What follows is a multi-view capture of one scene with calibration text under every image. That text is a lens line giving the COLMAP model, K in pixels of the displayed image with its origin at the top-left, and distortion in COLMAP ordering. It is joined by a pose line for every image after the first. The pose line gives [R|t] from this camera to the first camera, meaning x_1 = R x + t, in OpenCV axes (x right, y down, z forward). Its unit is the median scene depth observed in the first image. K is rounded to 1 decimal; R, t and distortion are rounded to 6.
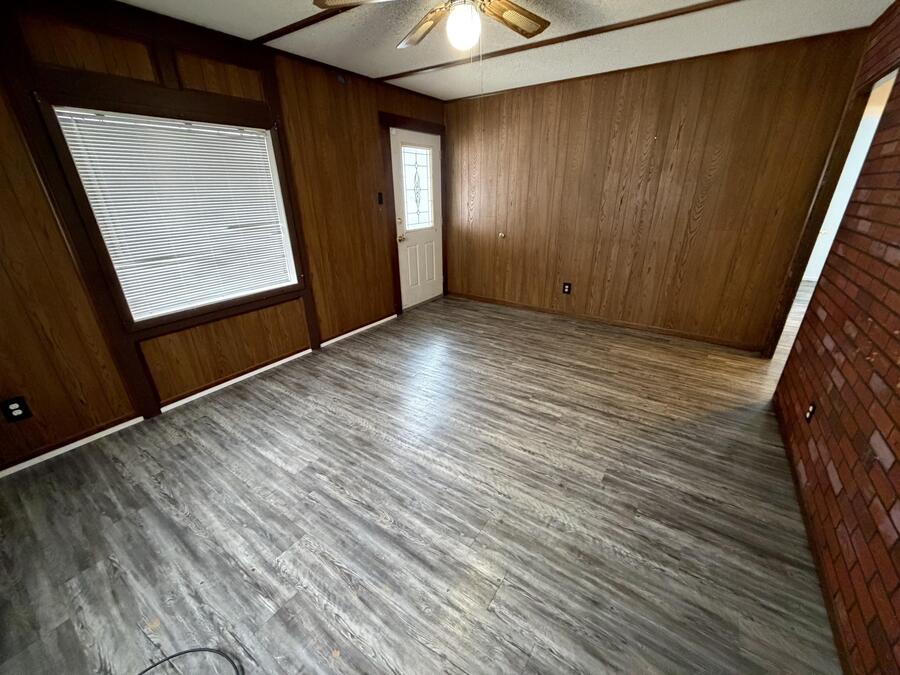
lens RADIAL K [[361.1, 0, 447.8], [0, 361.1, 341.3], [0, 0, 1]] dist [-0.000429, -0.000289]
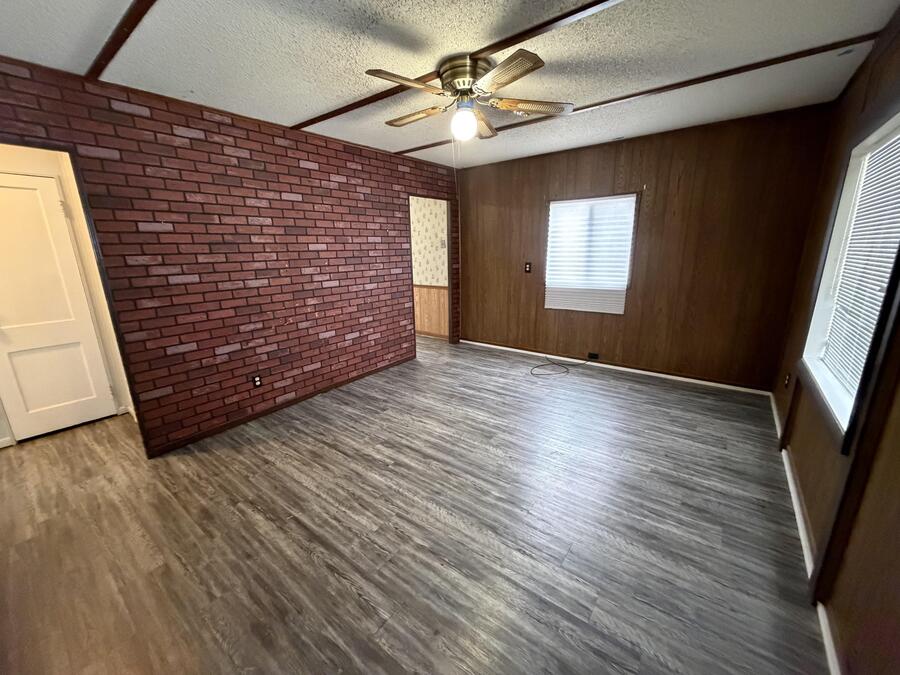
lens RADIAL K [[361.1, 0, 447.8], [0, 361.1, 341.3], [0, 0, 1]] dist [-0.000429, -0.000289]
pose [[-0.998014, 0.025649, 0.057539, 0.029103], [0.055320, 0.793776, 0.605689, -0.669231], [-0.030138, 0.607669, -0.793619, 1.619828]]
